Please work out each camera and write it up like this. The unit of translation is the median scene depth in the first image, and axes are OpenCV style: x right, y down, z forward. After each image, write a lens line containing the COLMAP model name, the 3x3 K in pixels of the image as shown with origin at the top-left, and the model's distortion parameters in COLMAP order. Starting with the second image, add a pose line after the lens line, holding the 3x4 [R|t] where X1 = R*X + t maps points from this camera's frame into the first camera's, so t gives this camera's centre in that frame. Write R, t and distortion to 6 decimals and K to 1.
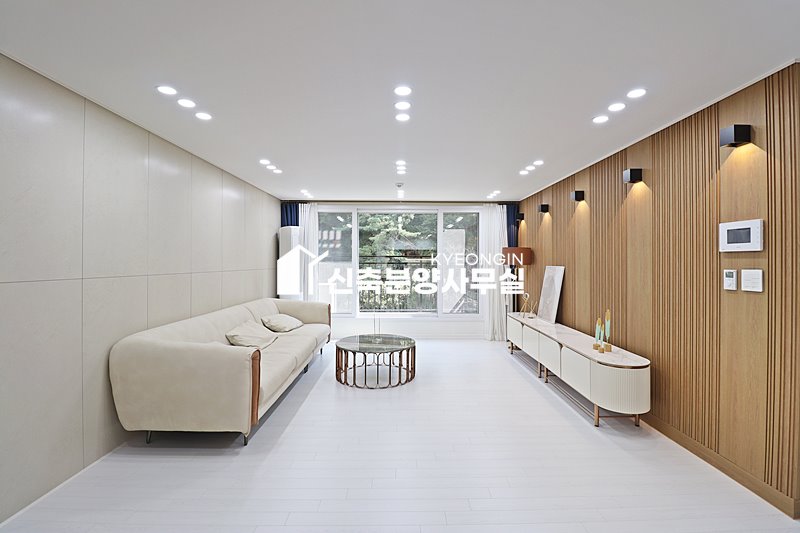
lens RADIAL K [[368.6, 0, 401.4], [0, 368.6, 260.3], [0, 0, 1]] dist [-0.011046, -0.008198]
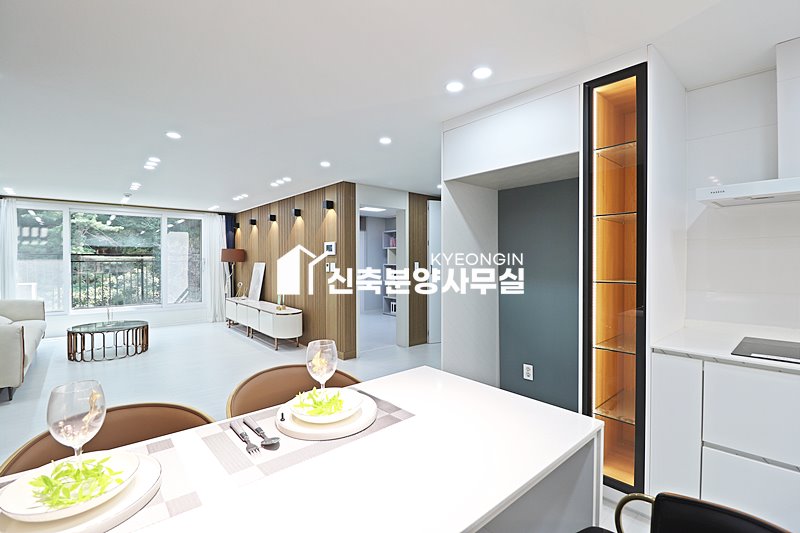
lens RADIAL K [[368.6, 0, 407.8], [0, 368.6, 266.1], [0, 0, 1]] dist [-0.011046, -0.008198]
pose [[0.748836, -0.010770, 0.662667, -0.128288], [-0.001727, 0.999833, 0.018200, 0.001758], [-0.662753, -0.014773, 0.748693, -0.556488]]
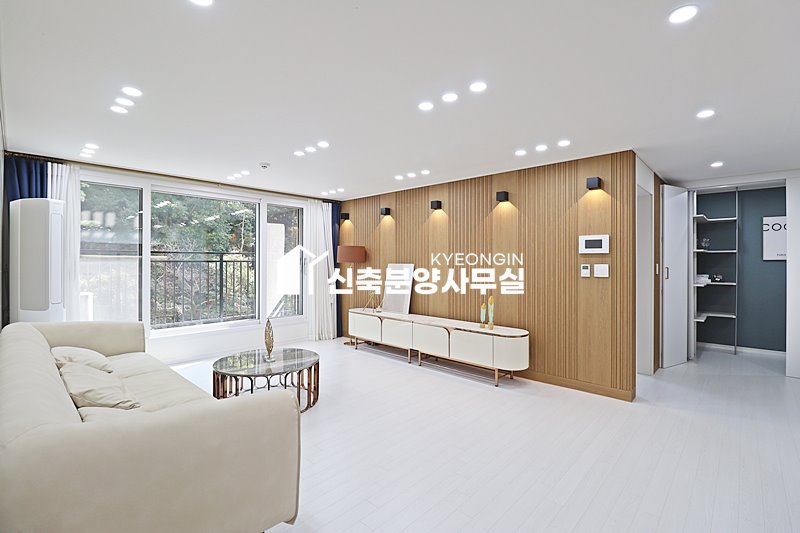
lens RADIAL K [[368.6, 0, 404.2], [0, 368.6, 260.3], [0, 0, 1]] dist [-0.011046, -0.008198]
pose [[0.683993, 0.002033, 0.729485, -0.453820], [-0.003901, 0.999992, 0.000871, 0.004666], [-0.729478, -0.003441, 0.683996, 0.246897]]
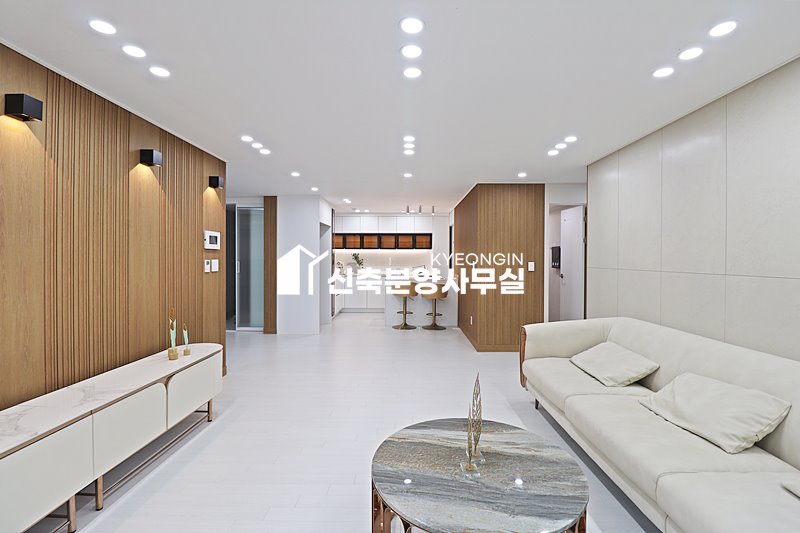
lens RADIAL K [[368.6, 0, 404.8], [0, 368.6, 261.3], [0, 0, 1]] dist [-0.011046, -0.008198]
pose [[-0.999899, -0.007708, 0.011907, 0.000223], [-0.007638, 0.999953, 0.005902, 0.008576], [-0.011952, 0.005811, -0.999912, 1.397117]]
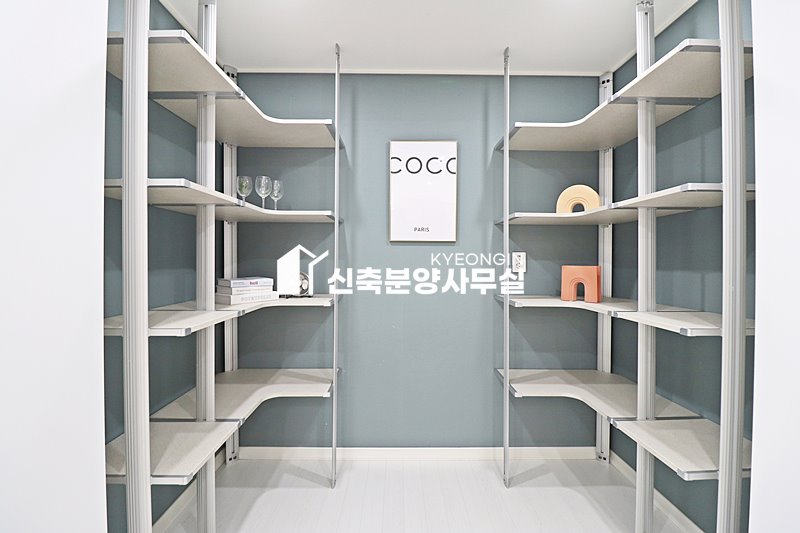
lens RADIAL K [[368.6, 0, 399.4], [0, 368.6, 263.4], [0, 0, 1]] dist [-0.011046, -0.008198]
pose [[-0.005363, -0.019942, 0.999787, 0.727186], [-0.023289, 0.999532, 0.019812, 0.023496], [-0.999714, -0.023178, -0.005825, 0.184806]]
